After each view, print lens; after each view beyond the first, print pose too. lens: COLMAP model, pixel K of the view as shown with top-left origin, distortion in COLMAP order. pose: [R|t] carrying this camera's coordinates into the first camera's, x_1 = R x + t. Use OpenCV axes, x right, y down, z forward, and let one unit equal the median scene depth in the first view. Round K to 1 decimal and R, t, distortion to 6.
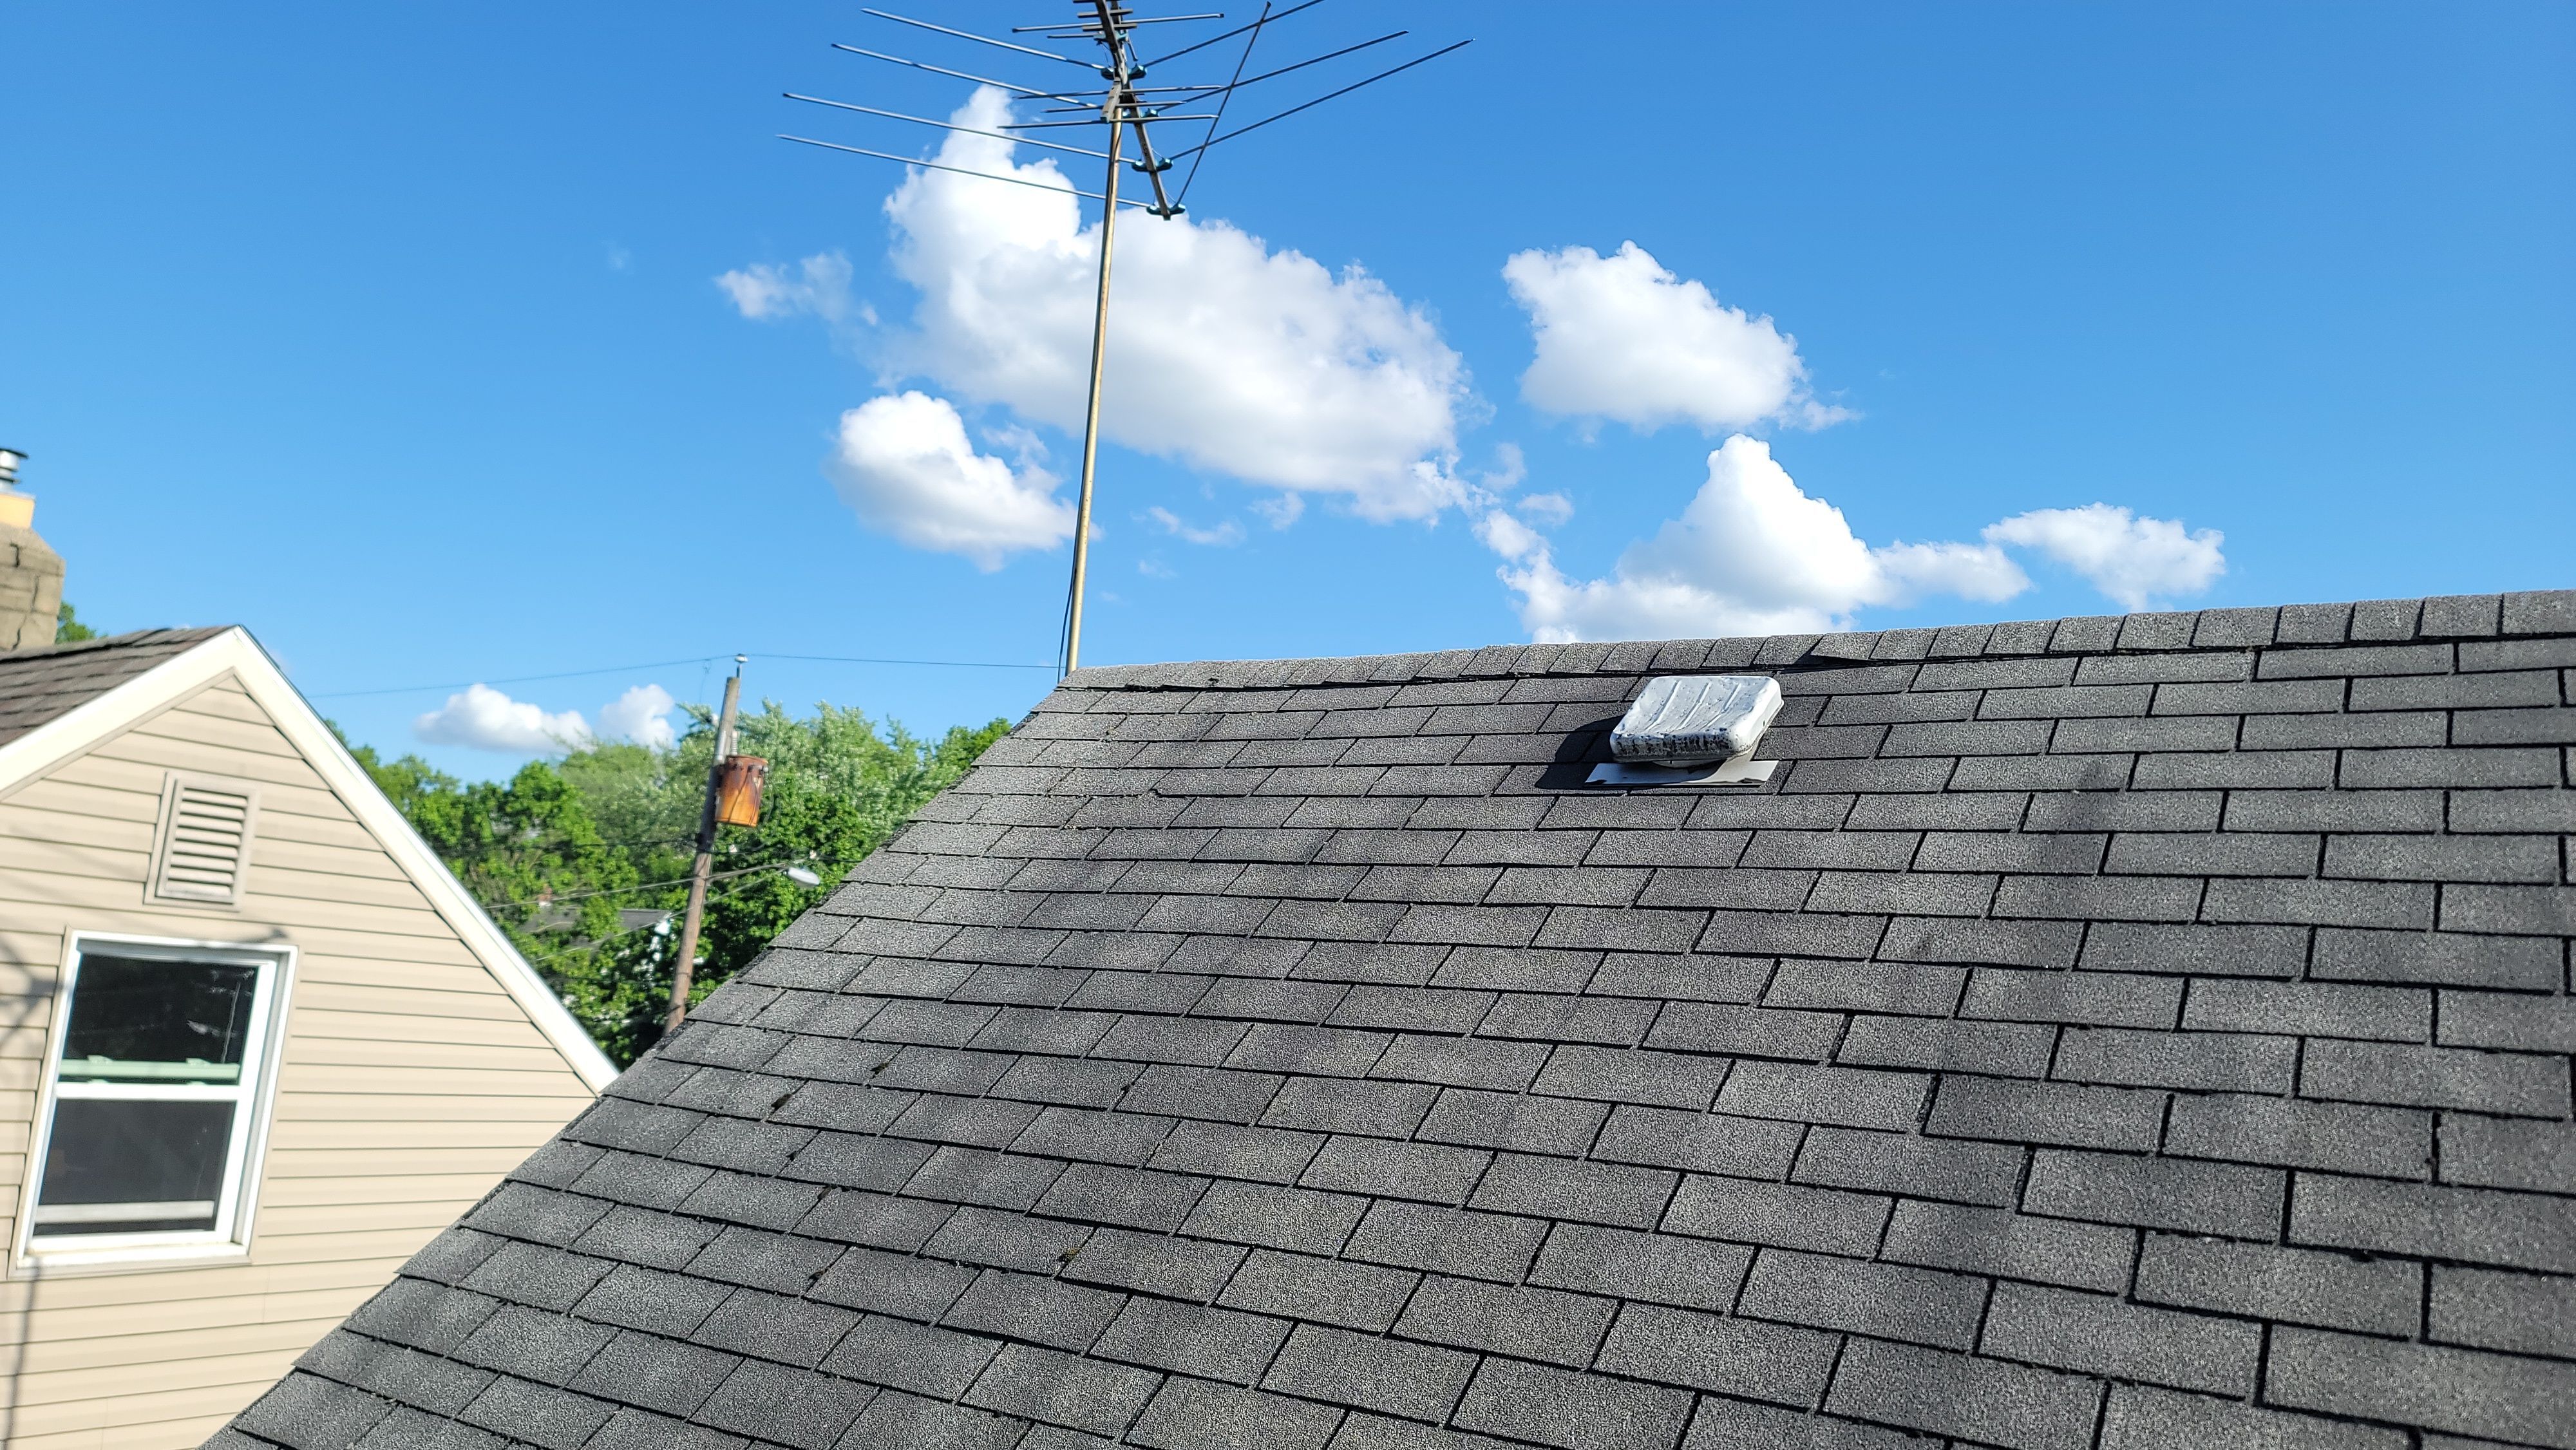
lens RADIAL K [[1814.1, 0, 1283.1], [0, 1814.1, 745.0], [0, 0, 1]] dist [0.059917, -0.053902]
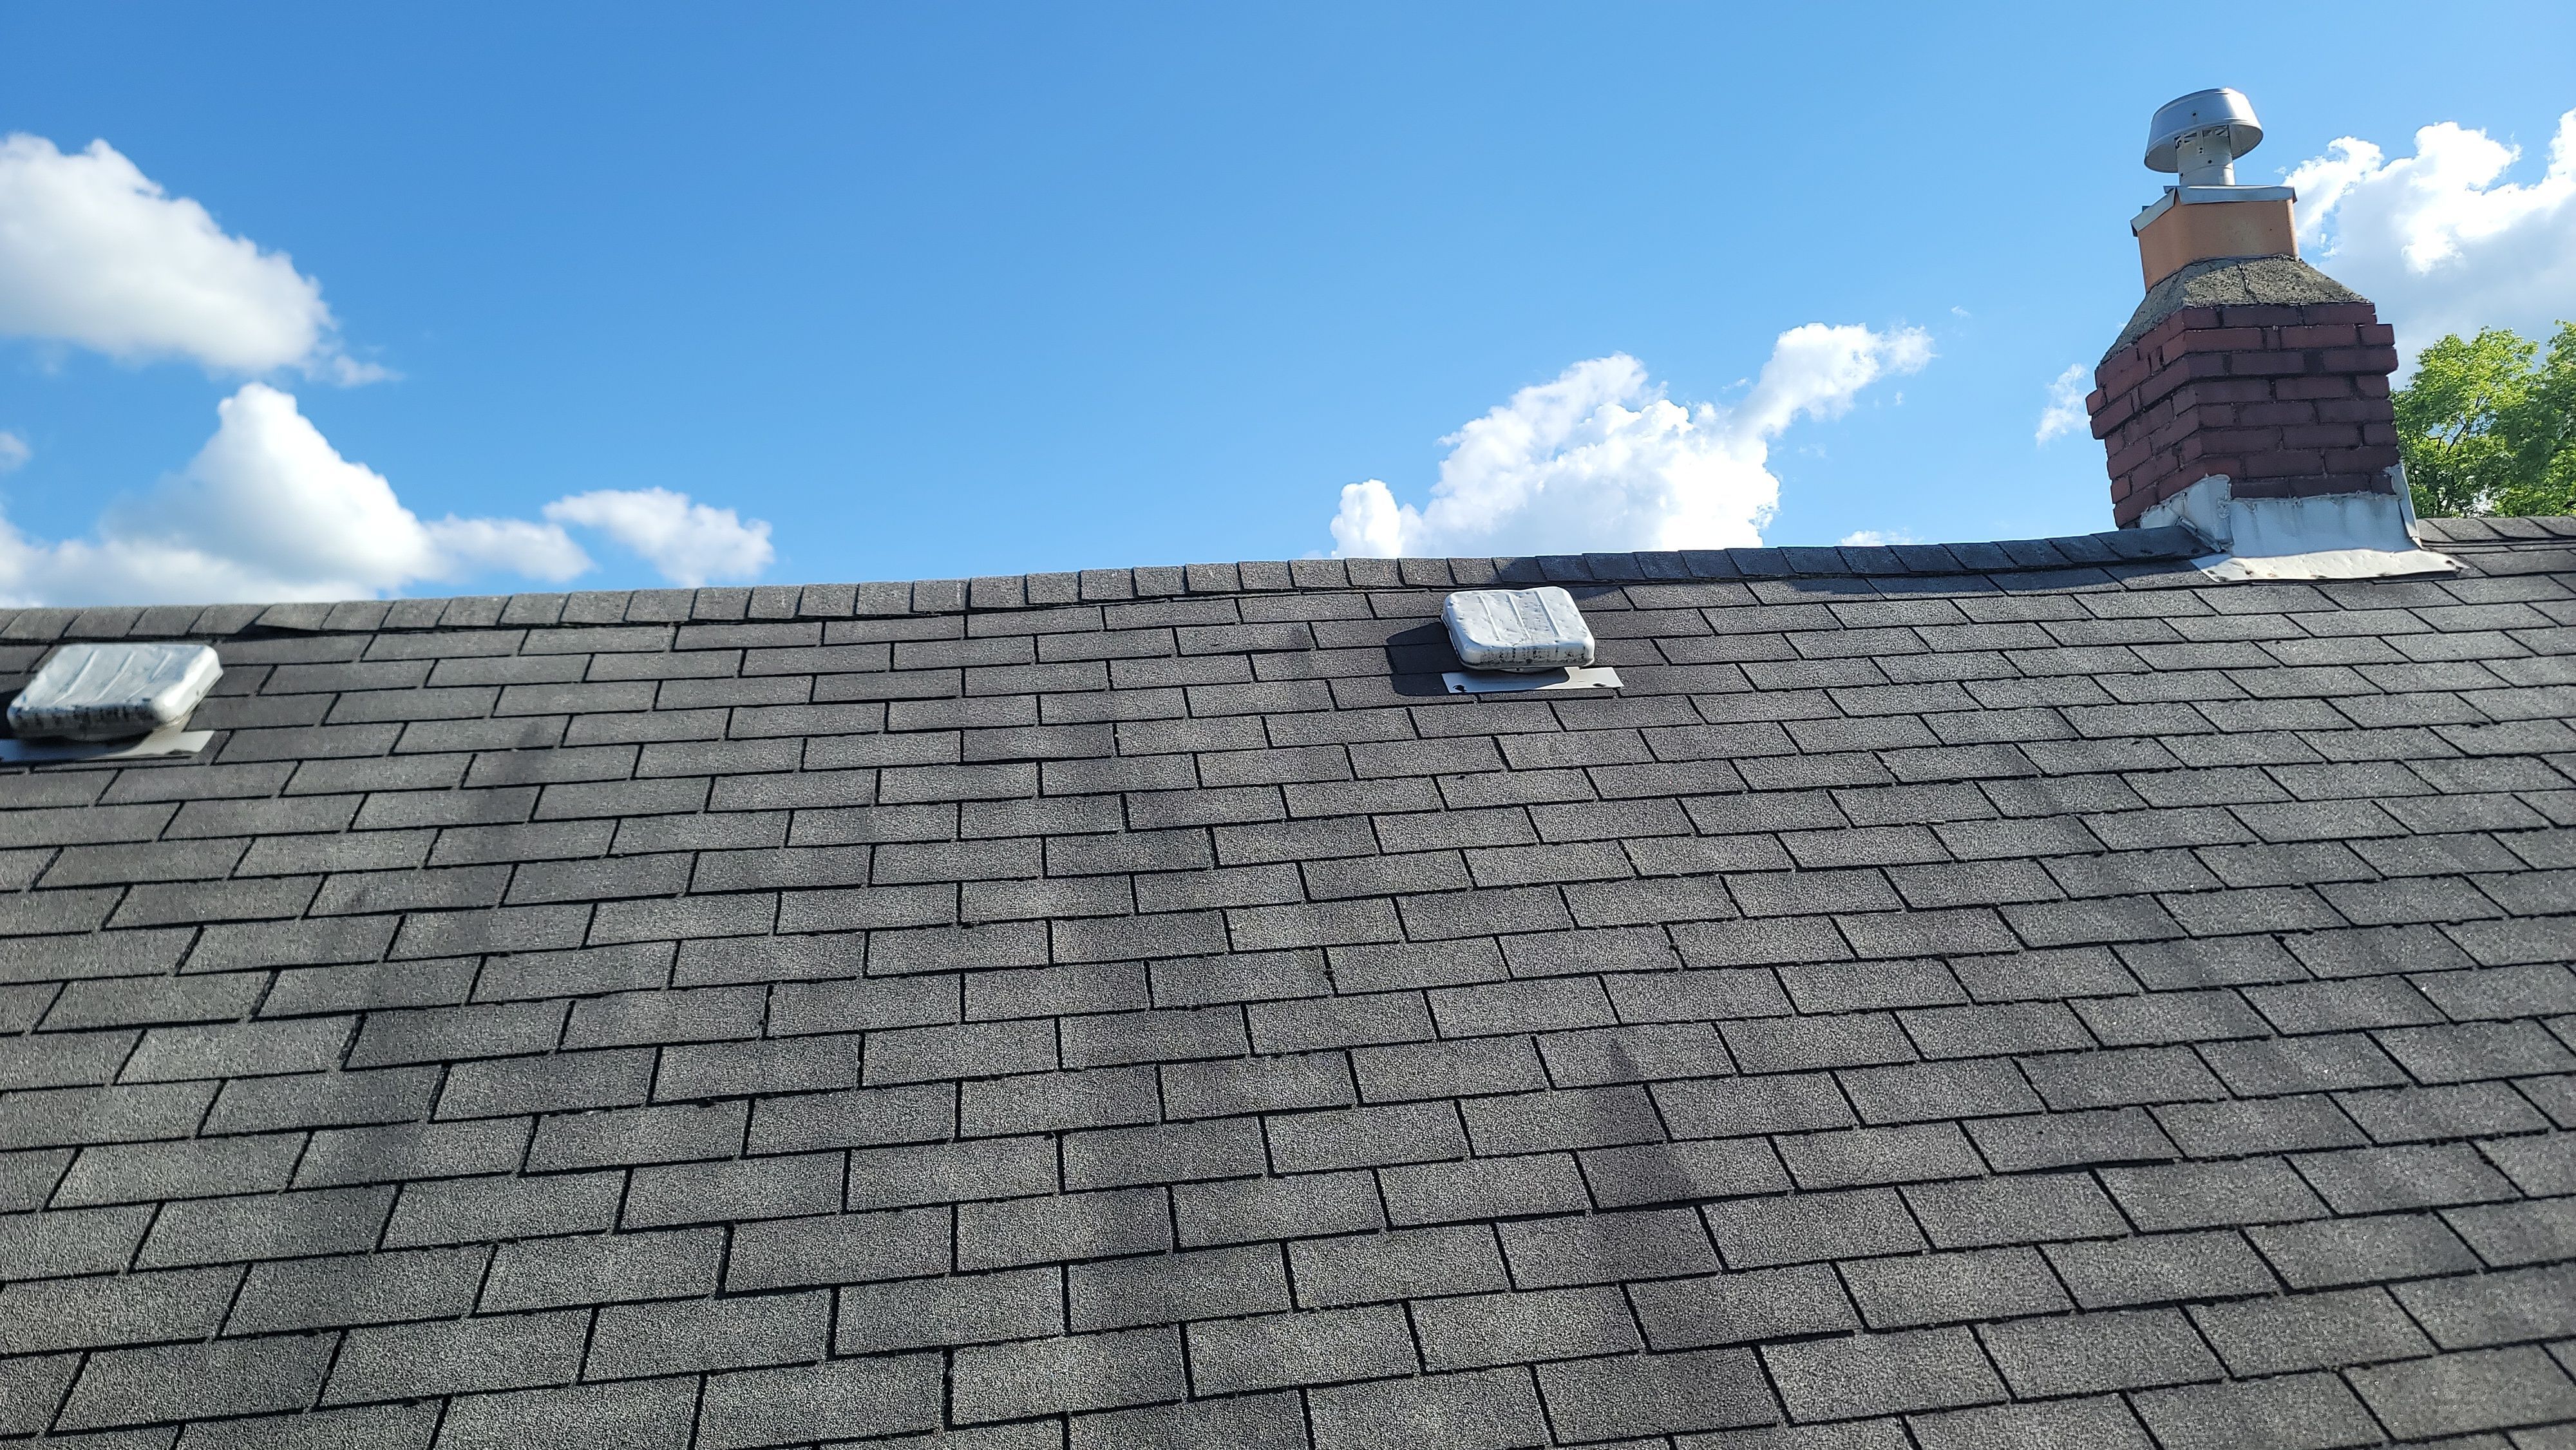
lens RADIAL K [[1814.1, 0, 1283.1], [0, 1814.1, 745.0], [0, 0, 1]] dist [0.059917, -0.053902]
pose [[0.733081, -0.033646, 0.679309, 0.022900], [0.025338, 0.999433, 0.022158, 0.010214], [-0.679670, 0.000969, 0.733518, -0.137247]]
